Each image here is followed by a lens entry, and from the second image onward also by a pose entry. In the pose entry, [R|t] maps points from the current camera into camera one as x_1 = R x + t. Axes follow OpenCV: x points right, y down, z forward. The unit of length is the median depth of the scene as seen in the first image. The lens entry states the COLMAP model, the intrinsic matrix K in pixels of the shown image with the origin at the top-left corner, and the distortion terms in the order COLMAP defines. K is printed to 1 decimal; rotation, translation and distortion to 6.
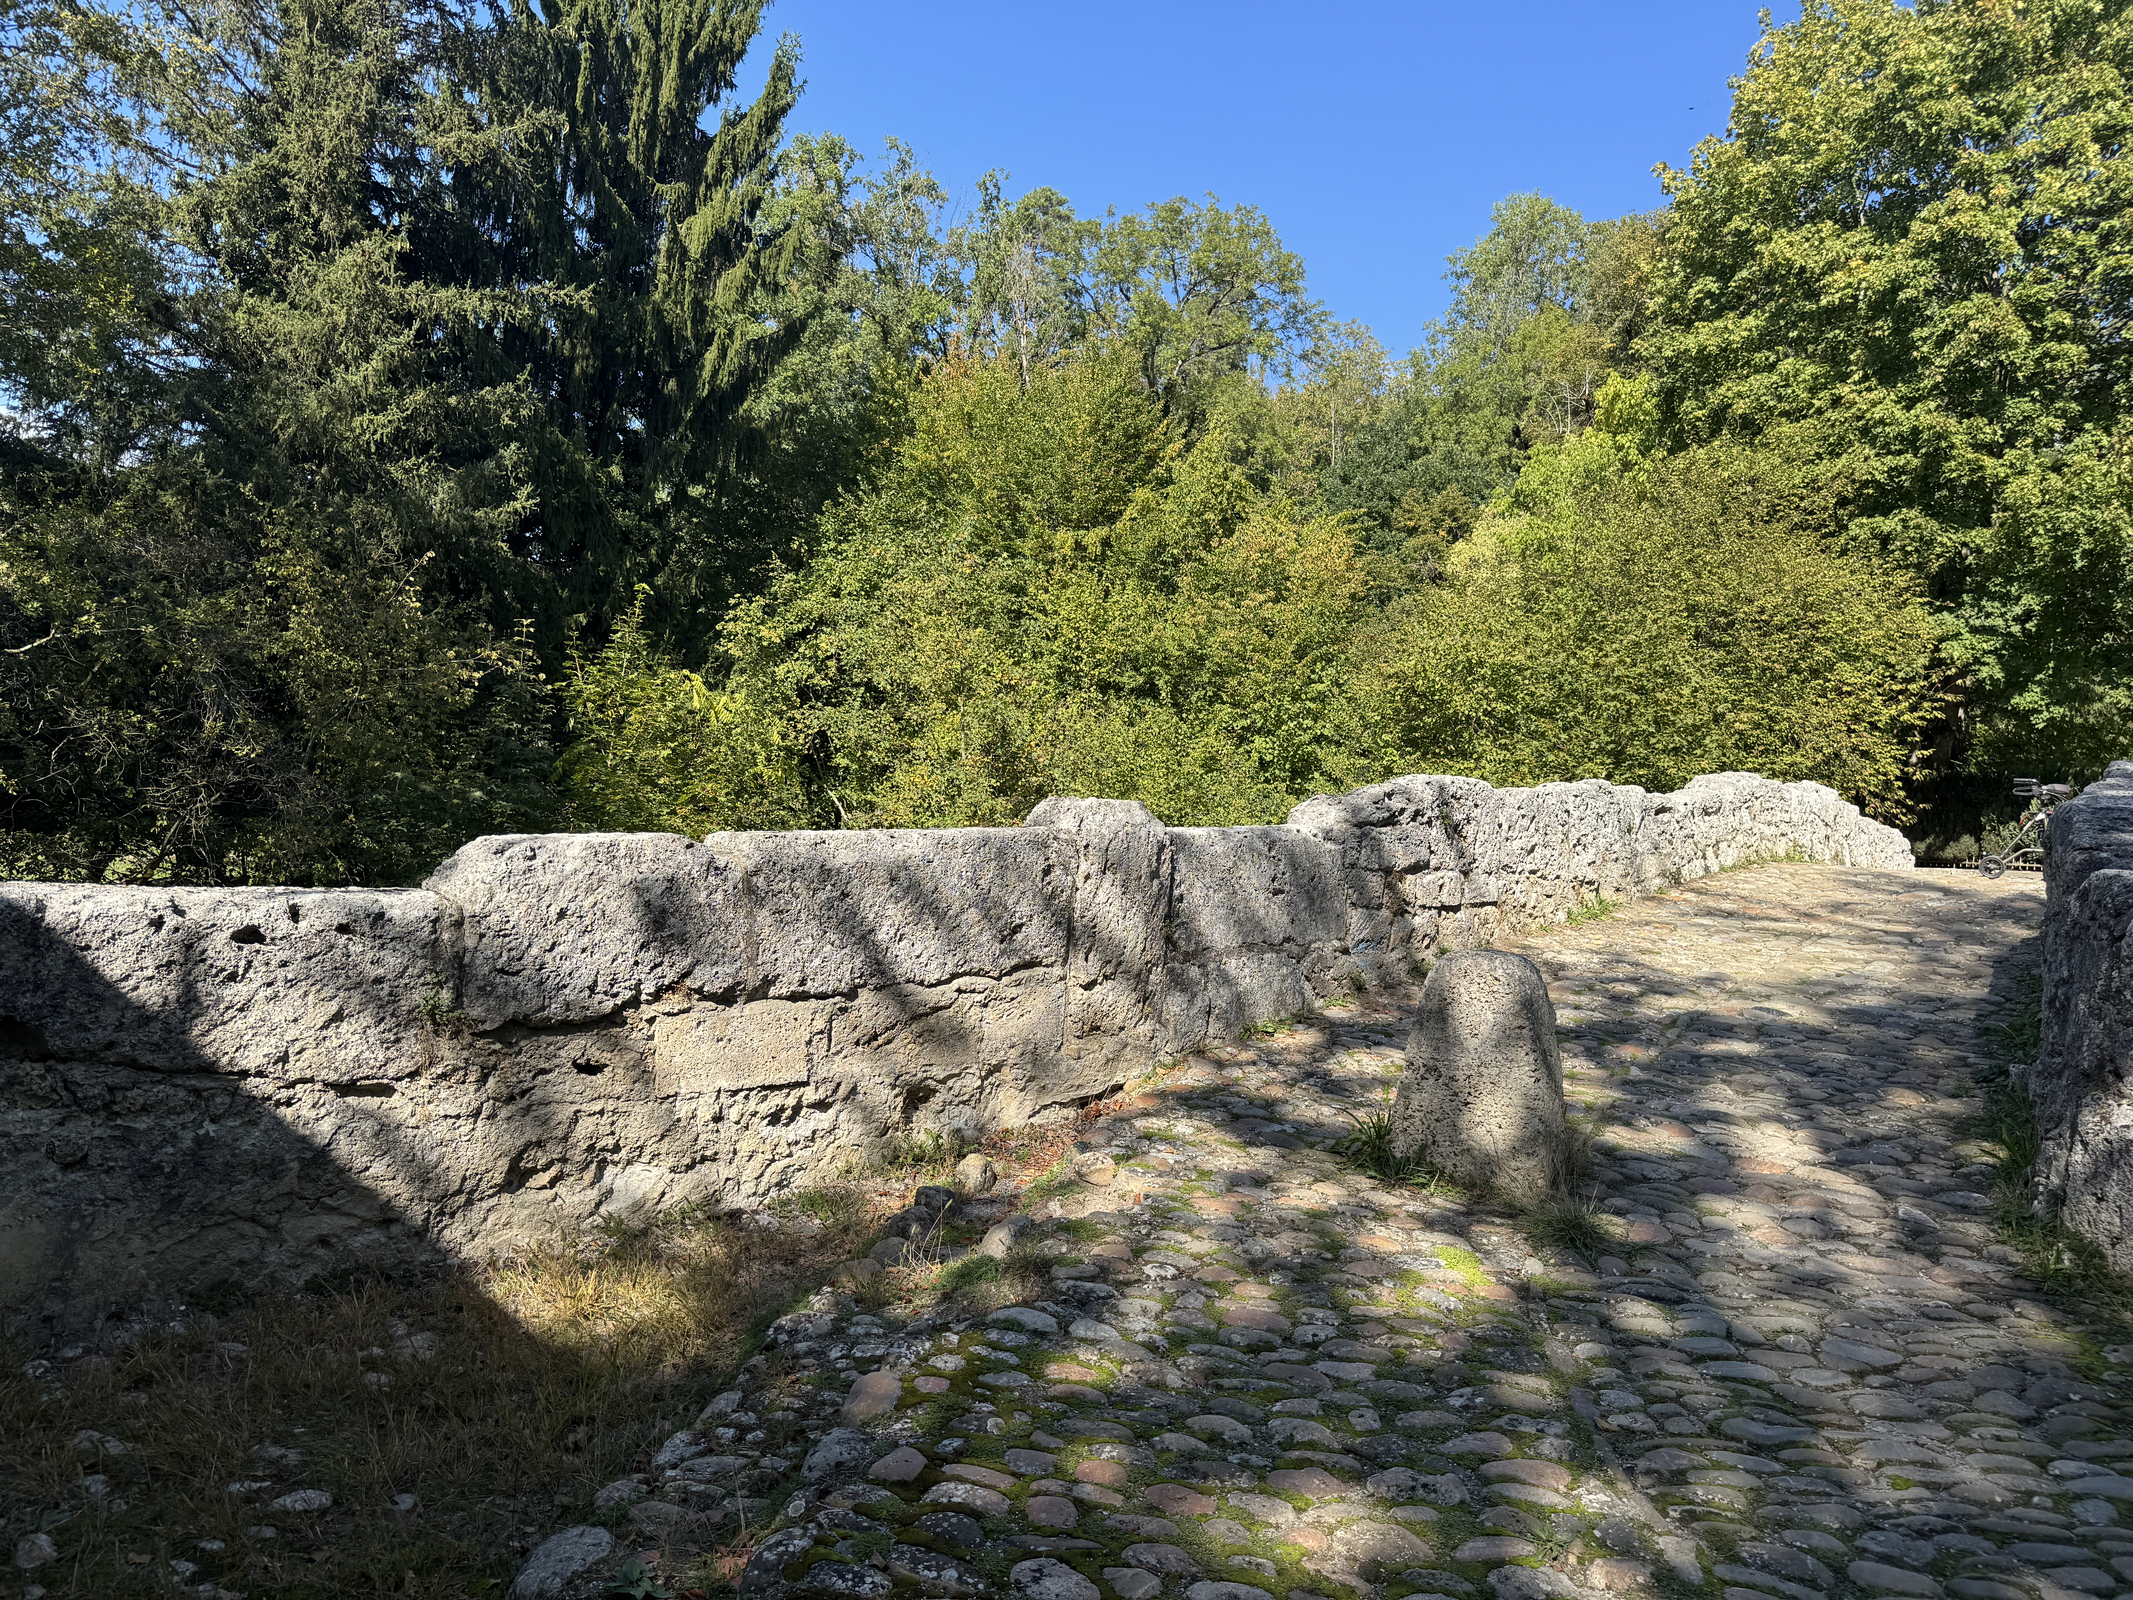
lens RADIAL K [[1503.6, 0, 1068.4], [0, 1503.6, 812.6], [0, 0, 1]] dist [0.041118, -0.038924]
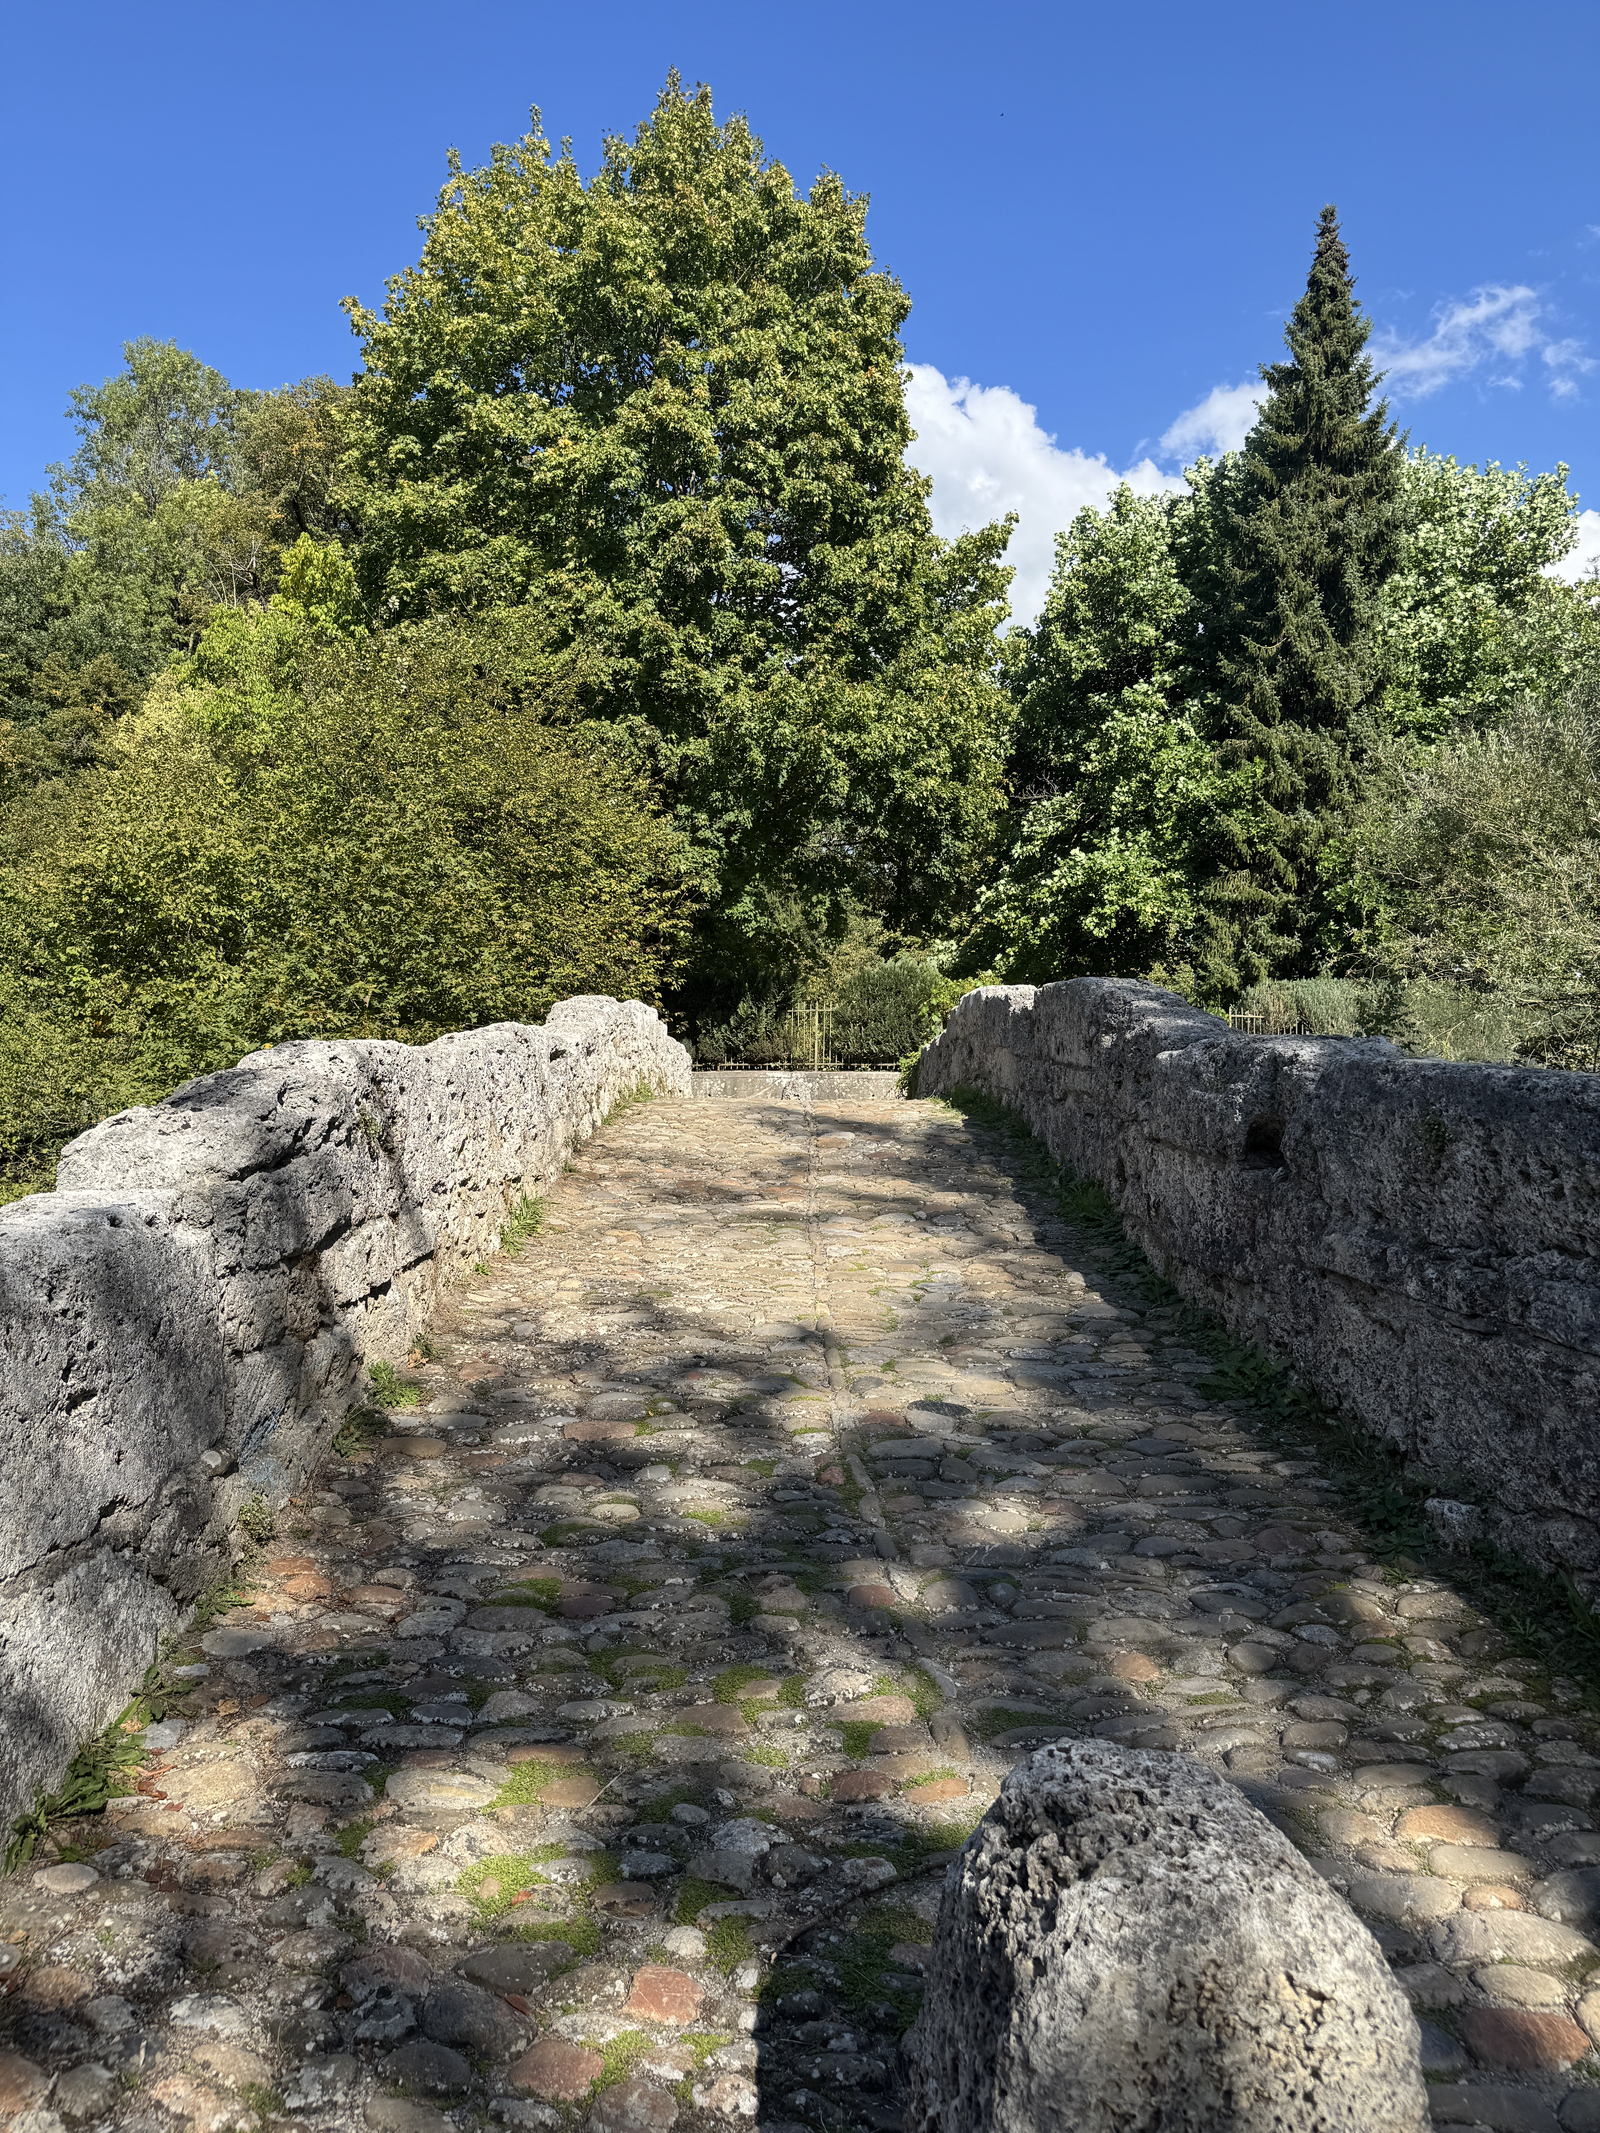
lens RADIAL K [[1503.6, 0, 766.0], [0, 1503.6, 1087.5], [0, 0, 1]] dist [0.041118, -0.038924]
pose [[0.788346, -0.064409, 0.611851, 0.014681], [0.036781, 0.997660, 0.057632, -0.011799], [-0.614132, -0.022930, 0.788870, 0.180078]]
